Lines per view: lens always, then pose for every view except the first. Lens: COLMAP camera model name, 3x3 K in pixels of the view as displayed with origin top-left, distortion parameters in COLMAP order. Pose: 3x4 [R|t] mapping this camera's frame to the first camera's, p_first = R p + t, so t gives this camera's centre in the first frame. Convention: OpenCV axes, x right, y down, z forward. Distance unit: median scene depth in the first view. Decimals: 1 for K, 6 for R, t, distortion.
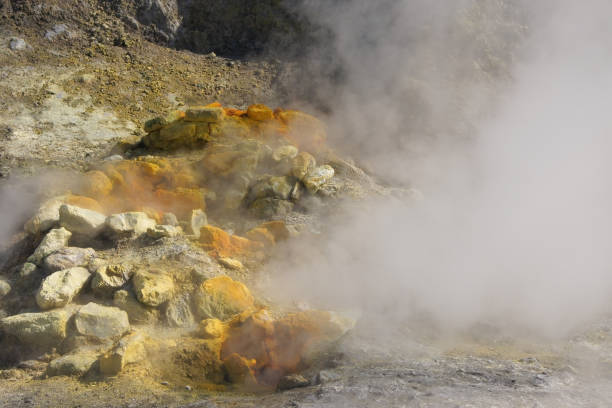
lens RADIAL K [[1504.7, 0, 322.0], [0, 1504.7, 192.3], [0, 0, 1]] dist [0.095632, 0.000000]
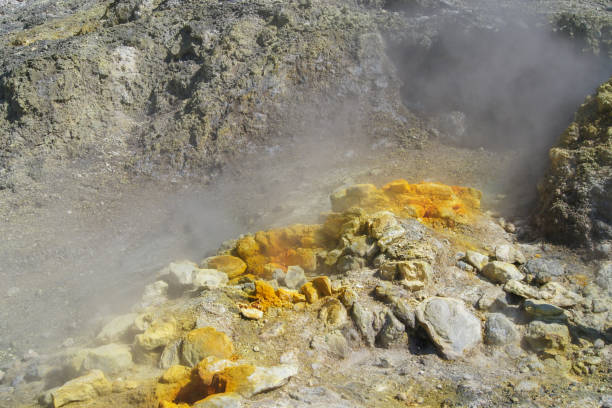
lens RADIAL K [[749.8, 0, 273.7], [0, 749.8, 175.4], [0, 0, 1]] dist [-0.064448, 0.000000]
pose [[0.788070, -0.075309, -0.610962, 0.282272], [0.015666, 0.994621, -0.102392, 0.000391], [0.615386, 0.071120, 0.785011, 0.497033]]
